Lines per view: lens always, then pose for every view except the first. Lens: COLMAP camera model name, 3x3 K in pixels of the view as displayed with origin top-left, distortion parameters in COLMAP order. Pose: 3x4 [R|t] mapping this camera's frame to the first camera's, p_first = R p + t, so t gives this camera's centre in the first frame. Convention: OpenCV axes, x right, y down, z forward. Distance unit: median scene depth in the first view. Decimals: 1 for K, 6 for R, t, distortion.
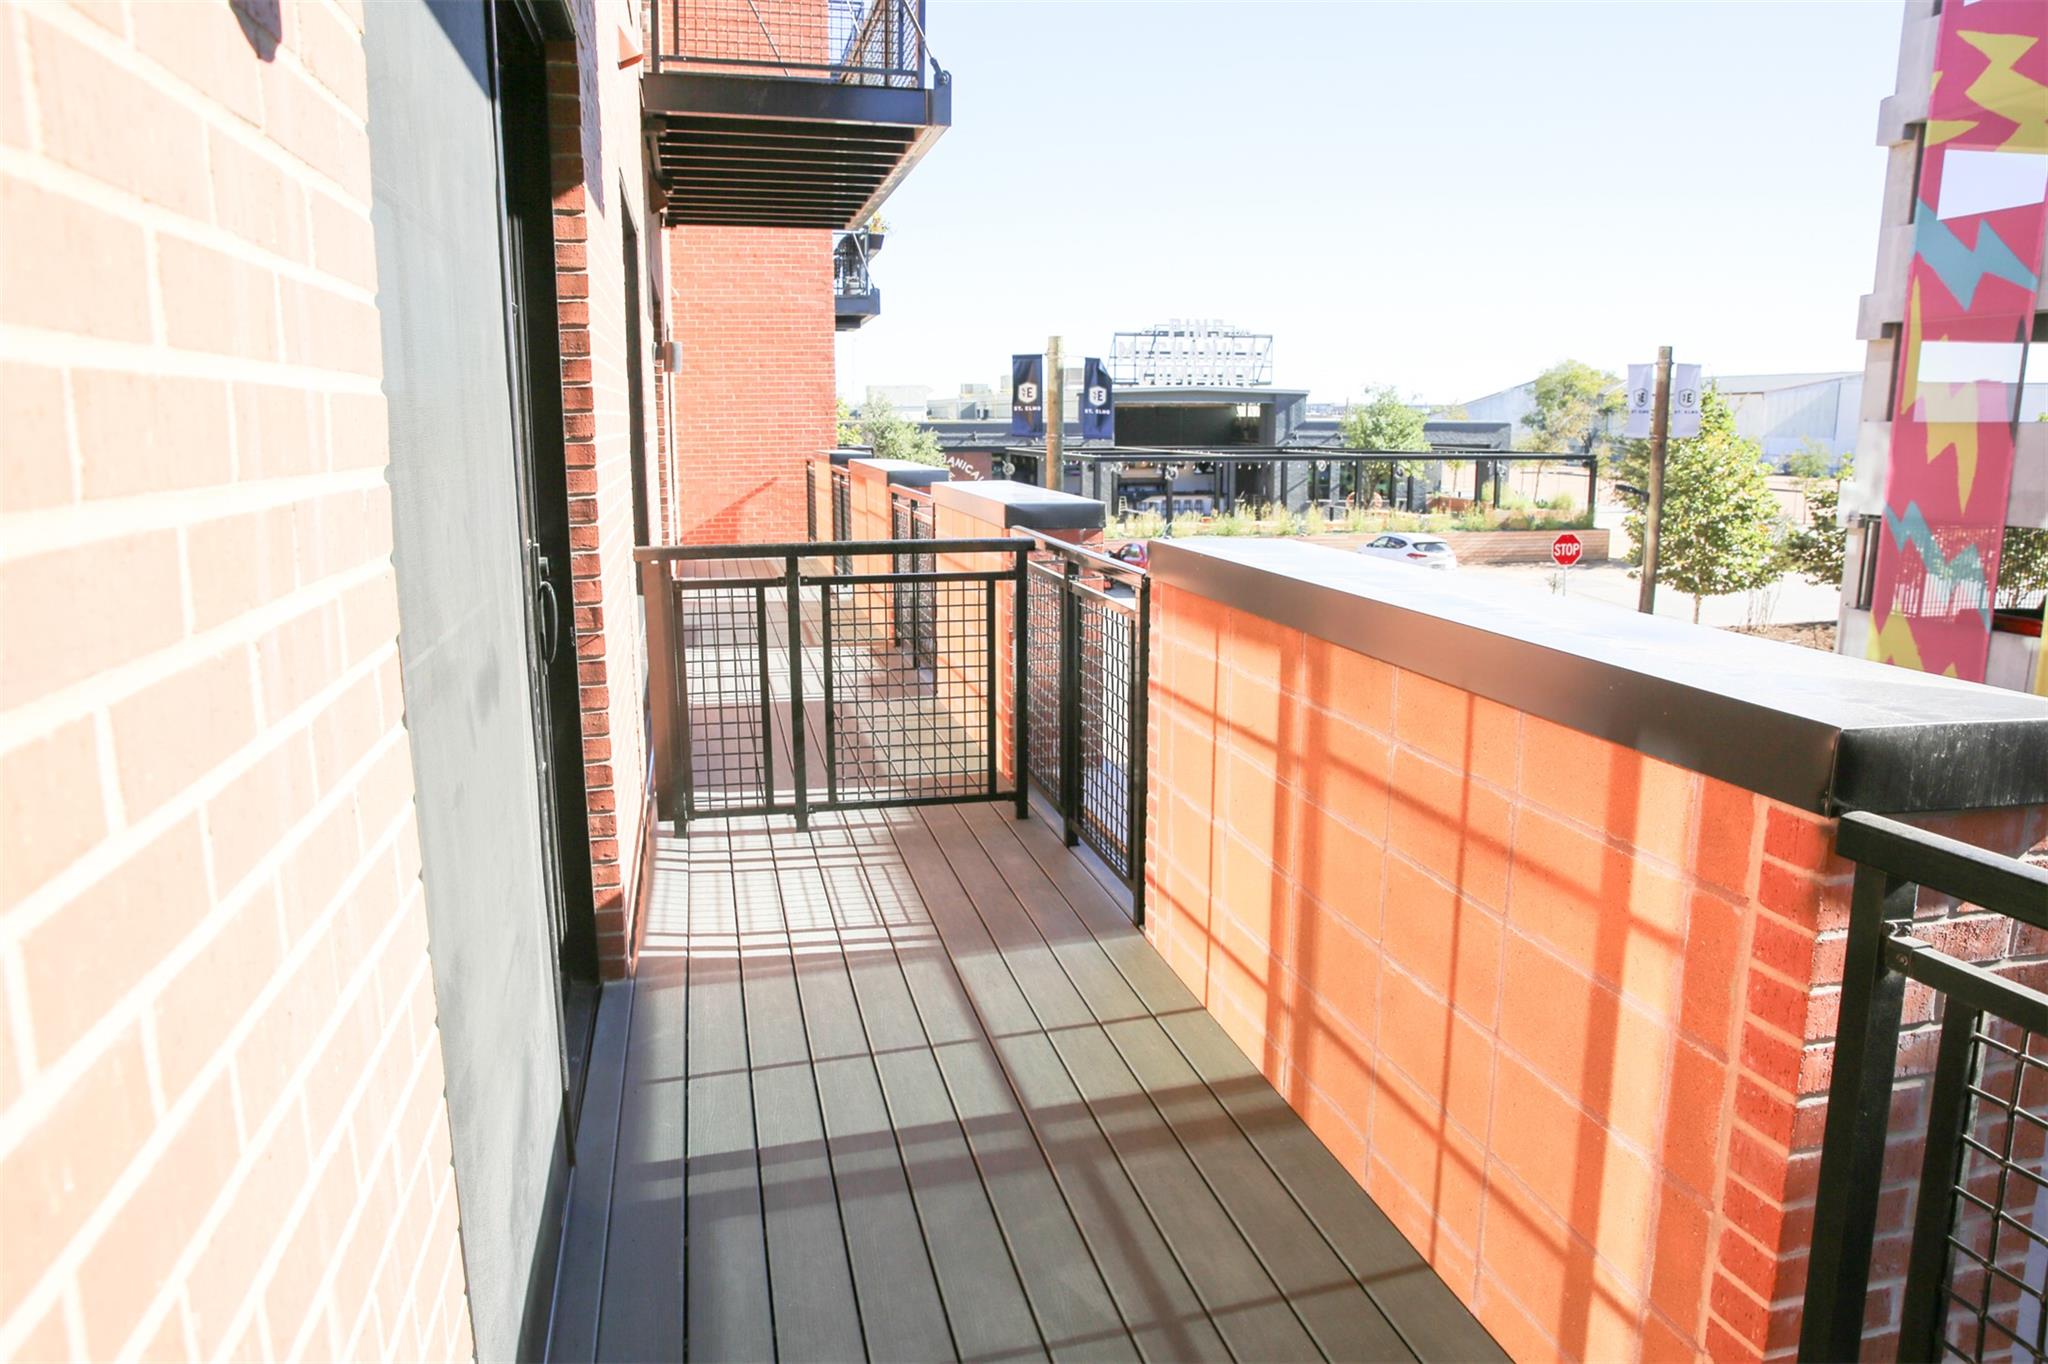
lens RADIAL K [[1399.2, 0, 1024.0], [0, 1399.2, 682.0], [0, 0, 1]] dist [-0.111033, 0.092672]
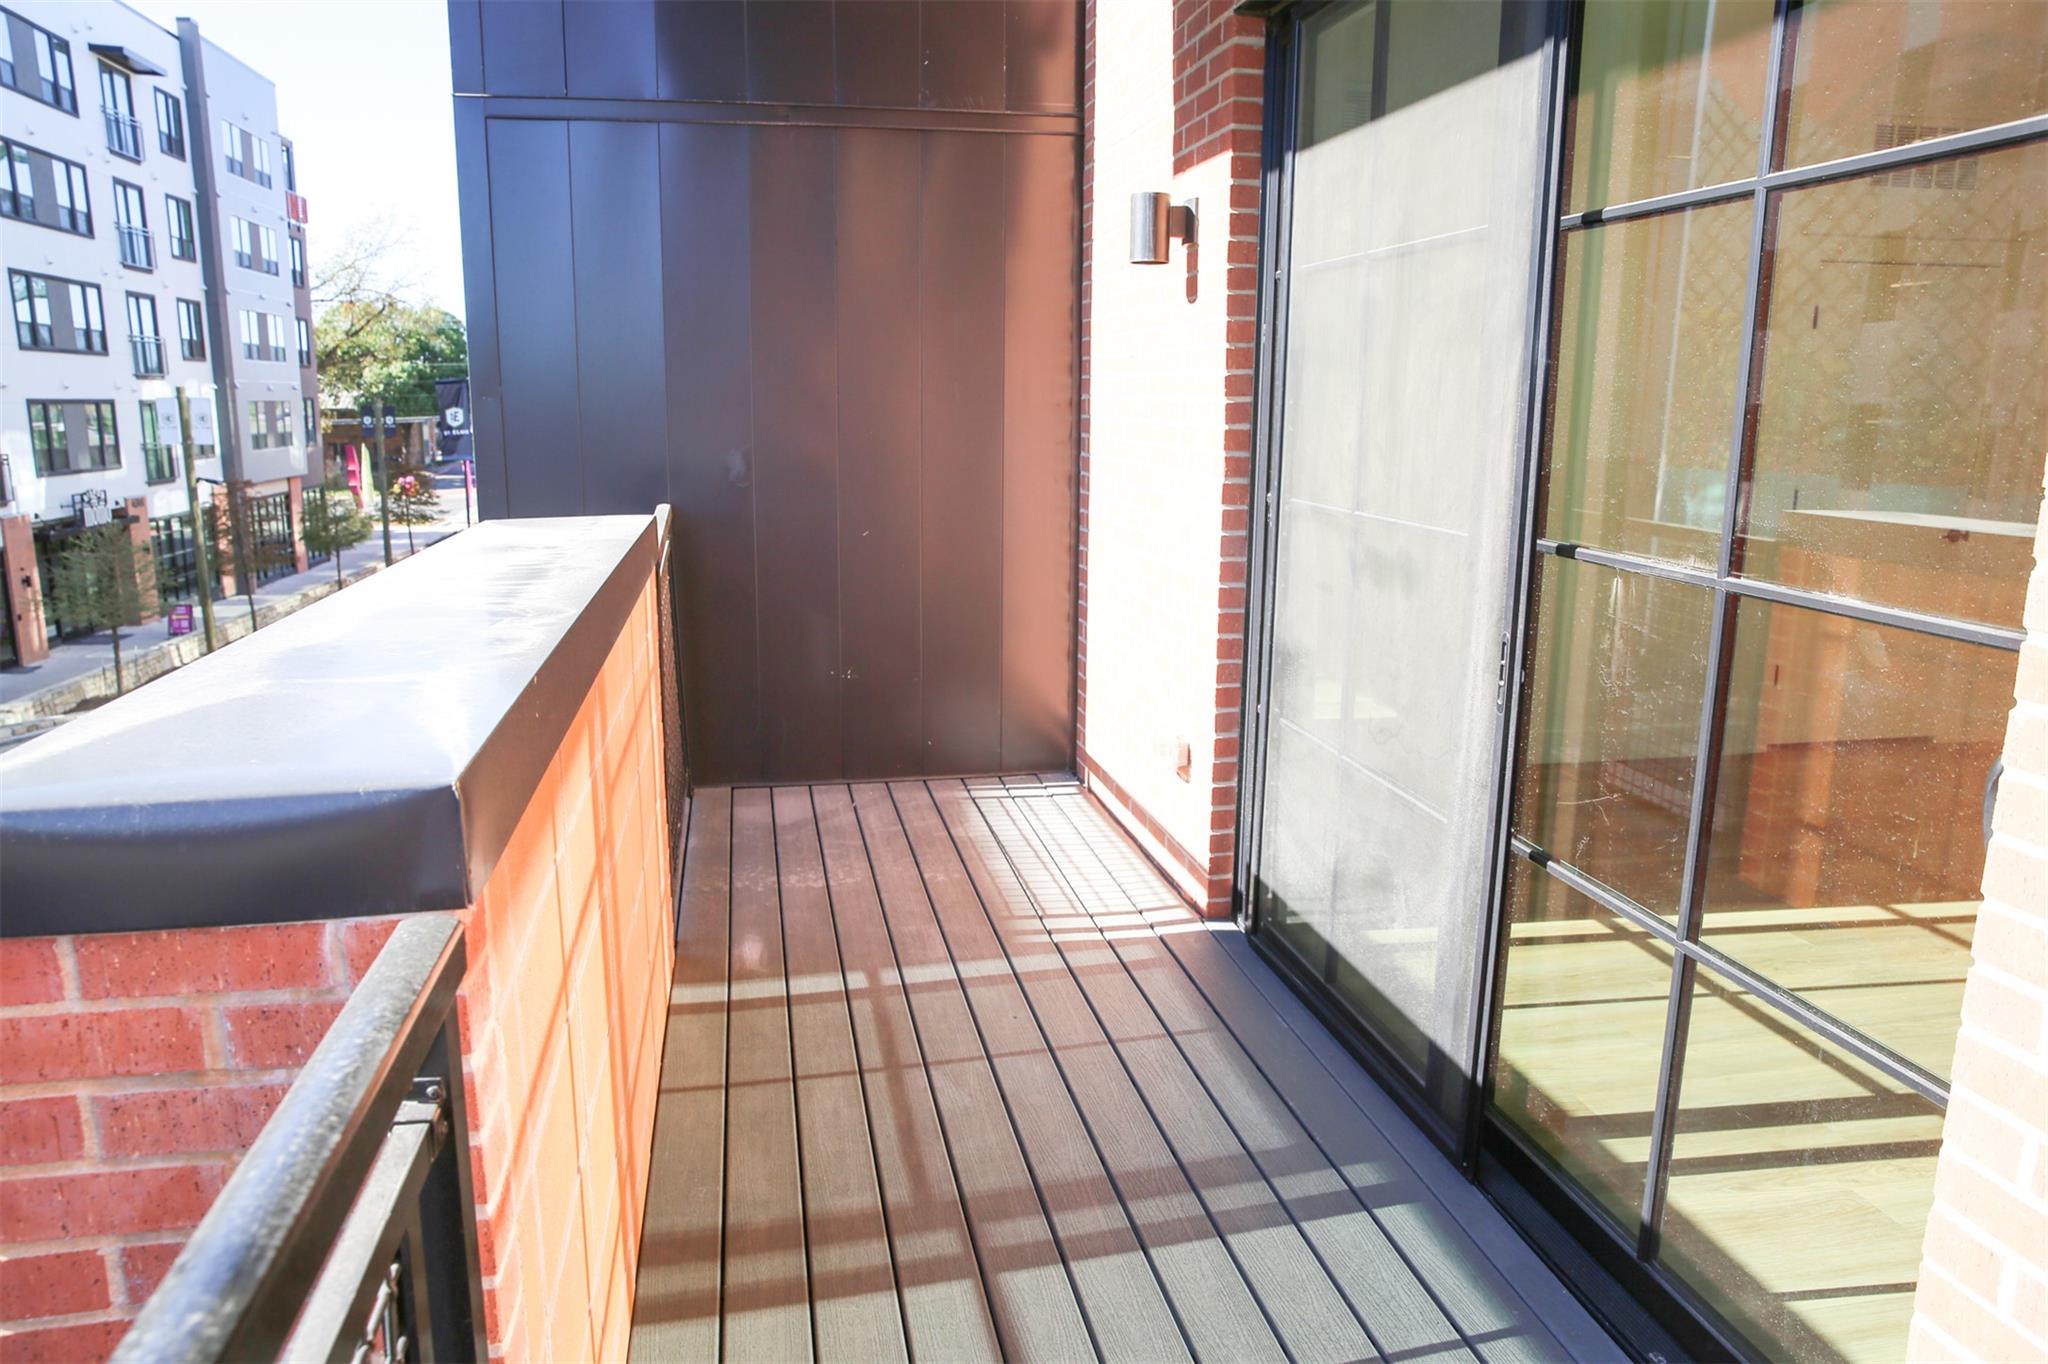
lens RADIAL K [[1399.2, 0, 1024.0], [0, 1399.2, 682.0], [0, 0, 1]] dist [-0.111033, 0.092672]
pose [[-0.999077, -0.014321, 0.040505, -0.053142], [0.002336, 0.923309, 0.384050, -0.304719], [-0.042898, 0.383791, -0.922423, 1.664211]]
